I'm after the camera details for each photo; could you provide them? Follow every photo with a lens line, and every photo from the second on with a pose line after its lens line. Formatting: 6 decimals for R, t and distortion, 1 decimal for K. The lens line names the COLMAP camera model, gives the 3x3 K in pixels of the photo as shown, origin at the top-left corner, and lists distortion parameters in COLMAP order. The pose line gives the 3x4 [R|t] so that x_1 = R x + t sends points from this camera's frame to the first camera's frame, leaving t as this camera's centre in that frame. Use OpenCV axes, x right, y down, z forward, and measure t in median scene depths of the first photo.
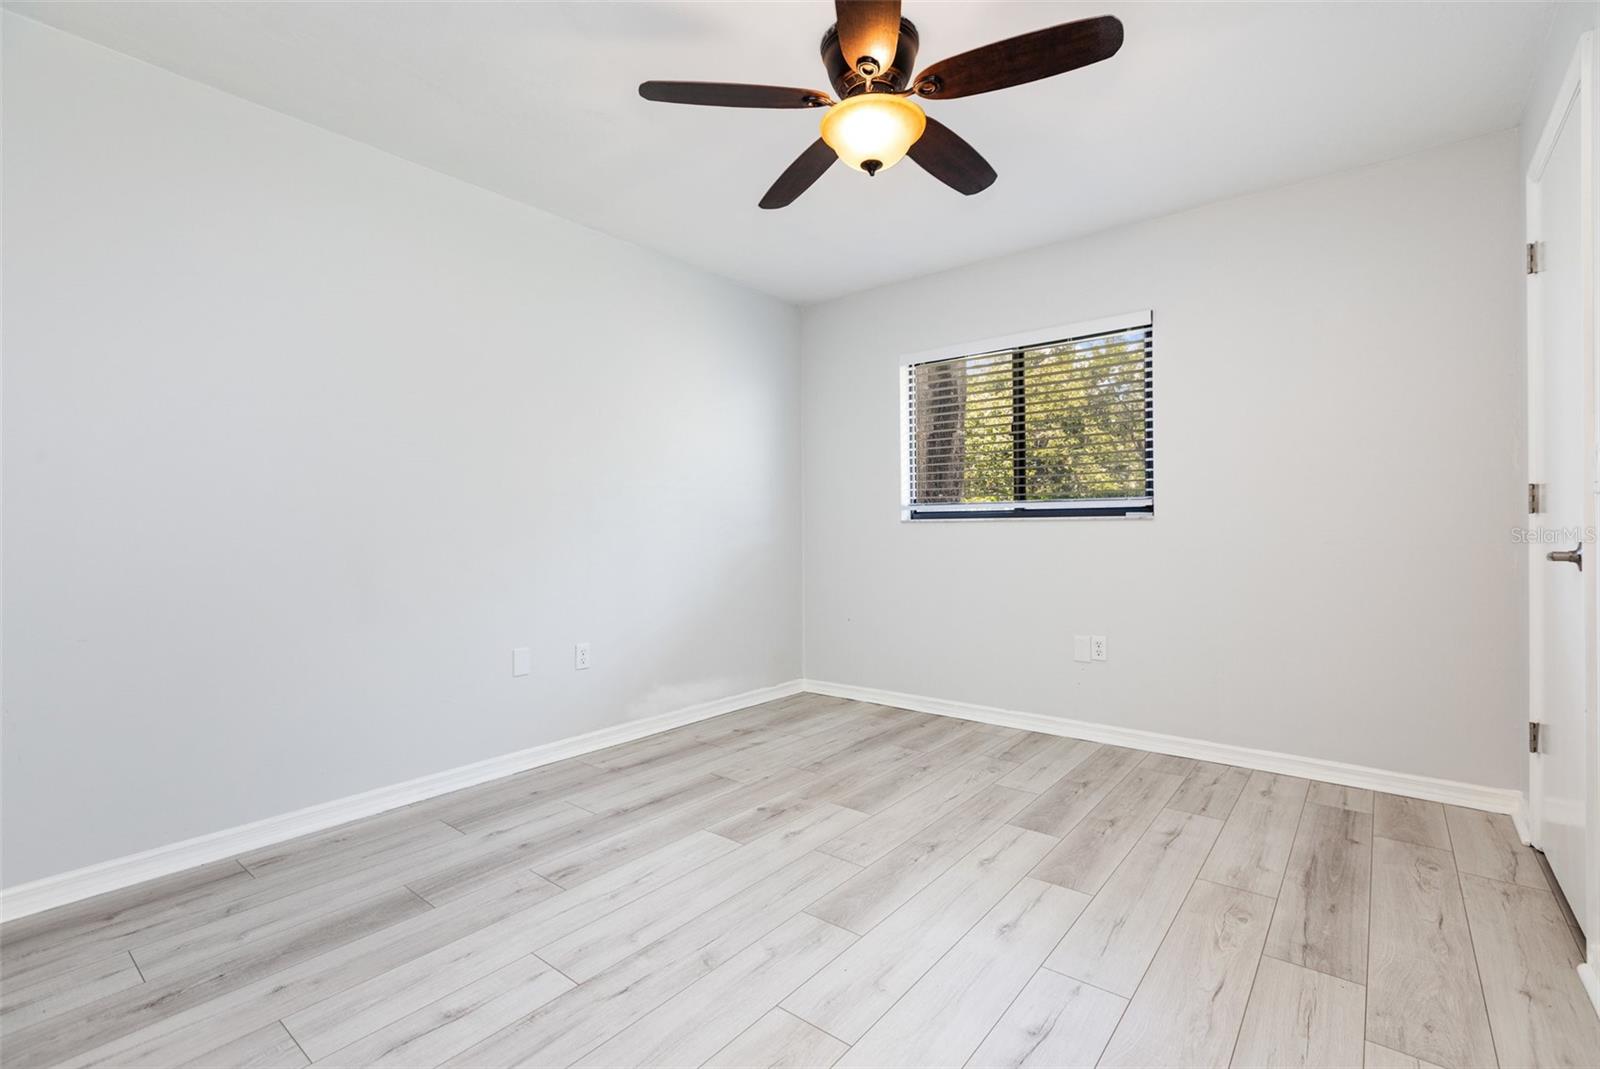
lens RADIAL K [[715.5, 0, 800.2], [0, 715.5, 529.0], [0, 0, 1]] dist [0.001947, -0.002837]
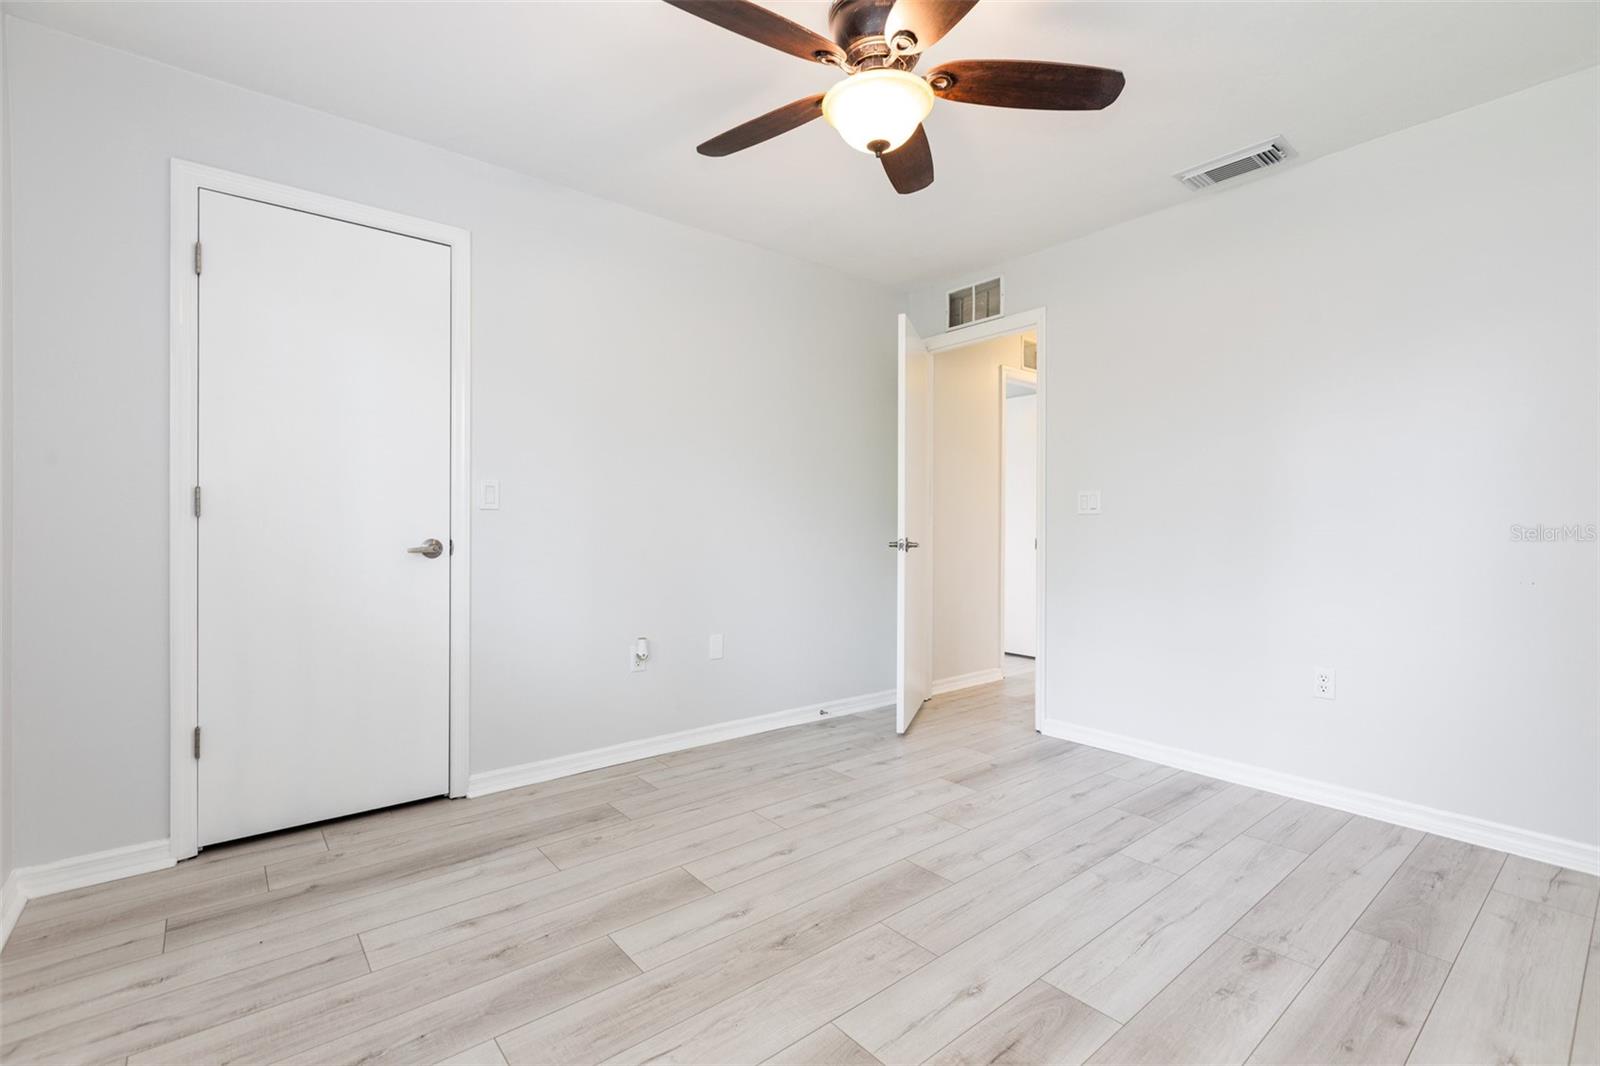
lens RADIAL K [[715.5, 0, 805.1], [0, 715.5, 528.8], [0, 0, 1]] dist [0.001947, -0.002837]
pose [[-0.981174, 0.003109, 0.193102, 0.011867], [0.004263, 0.999975, 0.005562, -0.005491], [-0.193080, 0.006281, -0.981163, 1.884951]]
